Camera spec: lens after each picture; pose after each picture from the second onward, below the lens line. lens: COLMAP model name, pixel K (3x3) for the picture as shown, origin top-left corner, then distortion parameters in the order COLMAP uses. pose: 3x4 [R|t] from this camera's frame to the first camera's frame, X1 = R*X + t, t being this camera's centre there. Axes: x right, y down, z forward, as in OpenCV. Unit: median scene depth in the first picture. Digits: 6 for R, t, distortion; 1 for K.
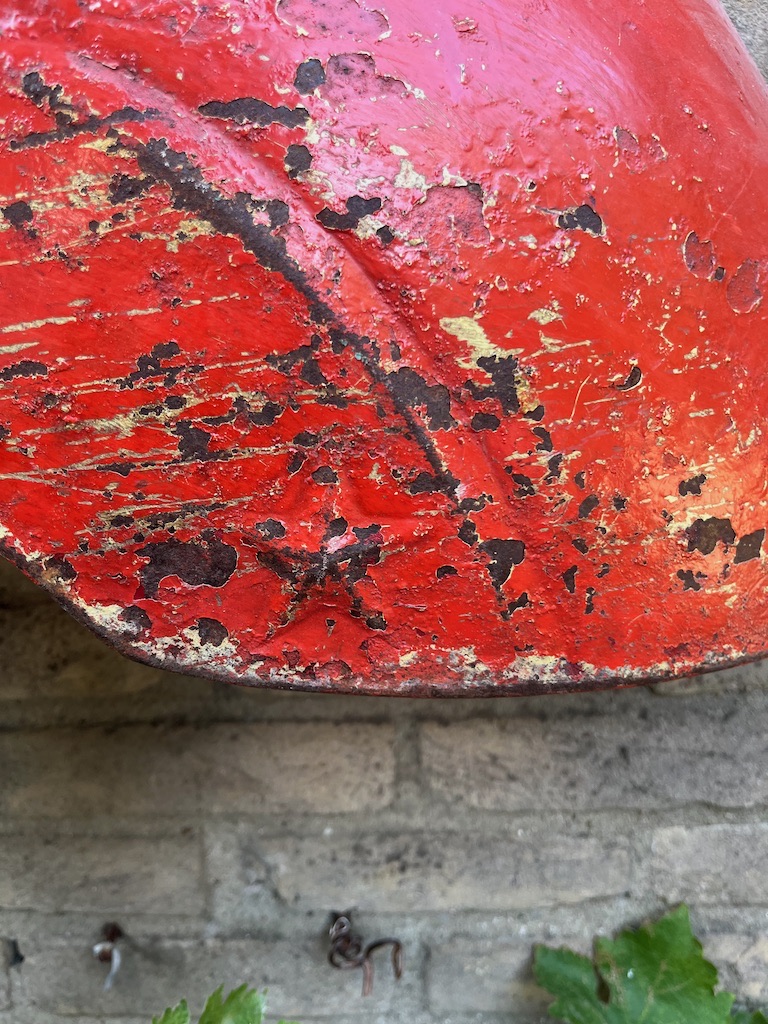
lens RADIAL K [[787.2, 0, 380.1], [0, 787.2, 510.1], [0, 0, 1]] dist [0.045914, -0.077304]
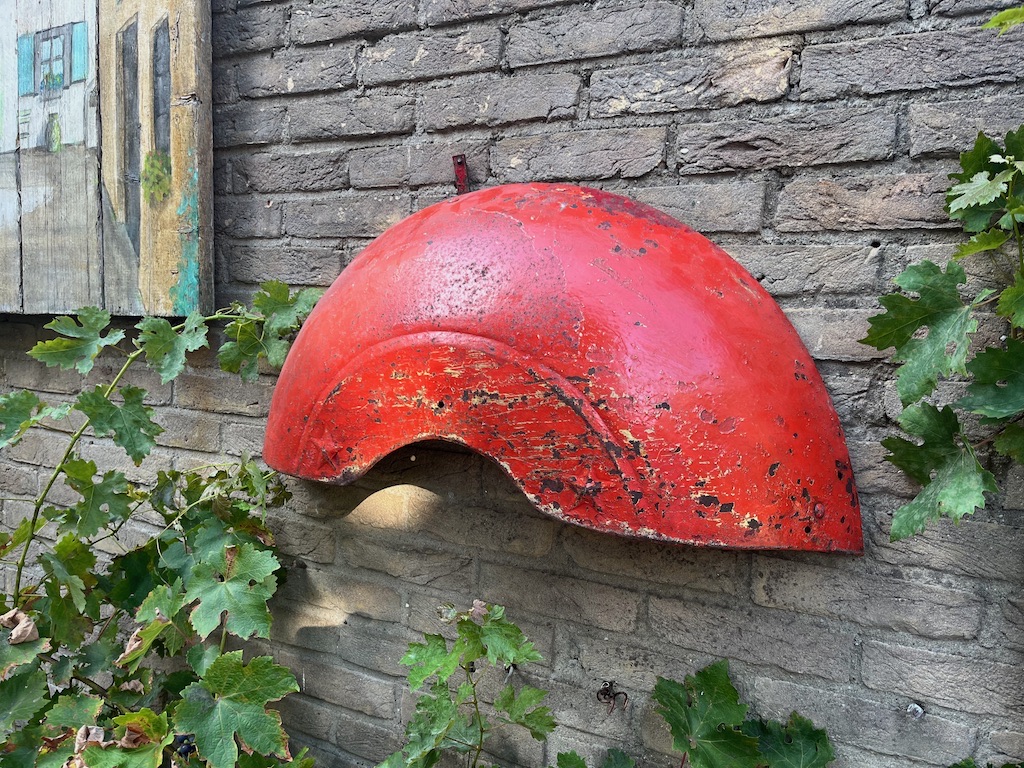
lens RADIAL K [[787.2, 0, 506.8], [0, 787.2, 394.1], [0, 0, 1]] dist [0.045914, -0.077304]
pose [[0.891011, 0.106726, -0.441258, 1.155918], [-0.175858, 0.977228, -0.118743, 0.085623], [0.418537, 0.183400, 0.889489, -2.395333]]
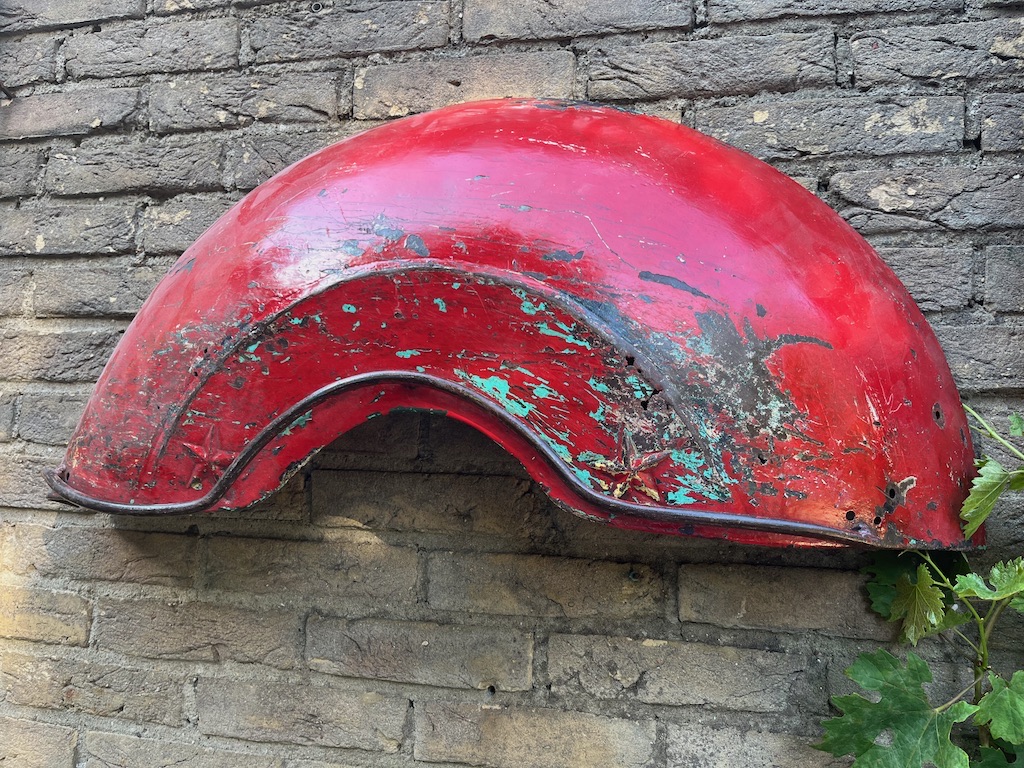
lens RADIAL K [[787.2, 0, 510.7], [0, 787.2, 383.1], [0, 0, 1]] dist [0.045914, -0.077304]
pose [[0.977178, 0.042735, -0.208080, 0.525521], [-0.110130, 0.939545, -0.324231, -0.583536], [0.181644, 0.339747, 0.922809, -1.721057]]
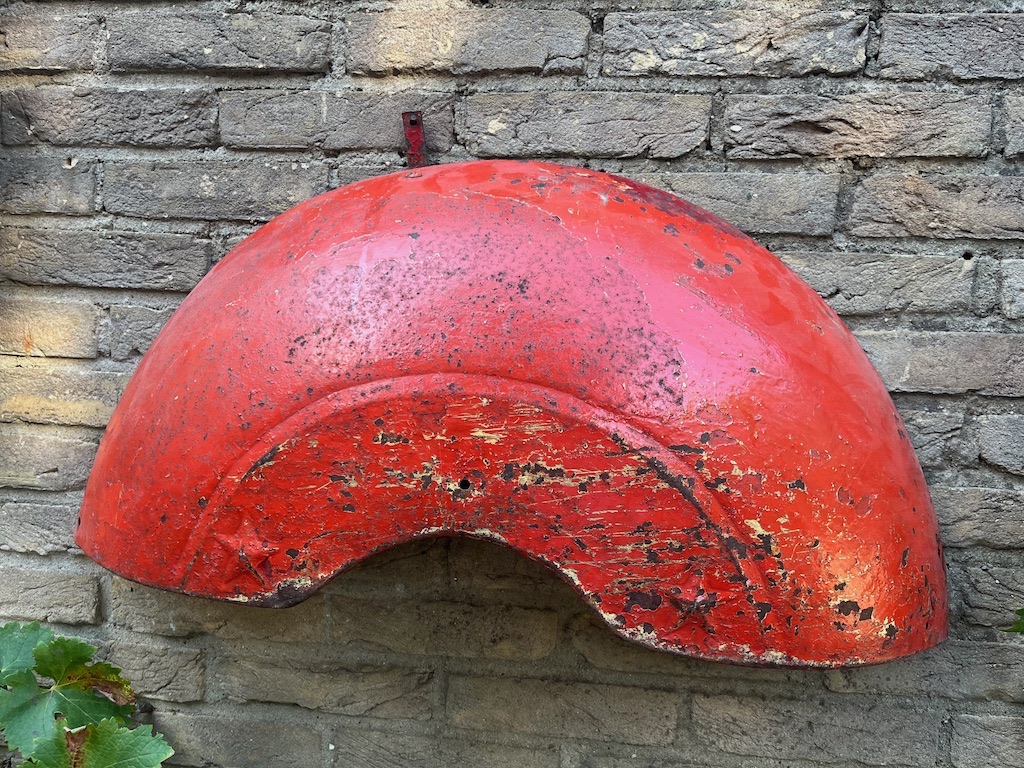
lens RADIAL K [[787.2, 0, 507.4], [0, 787.2, 388.4], [0, 0, 1]] dist [0.045914, -0.077304]
pose [[0.993839, 0.072115, -0.084160, -0.488758], [-0.085050, 0.983130, -0.161929, -0.154690], [0.071063, 0.168090, 0.983207, -1.657760]]
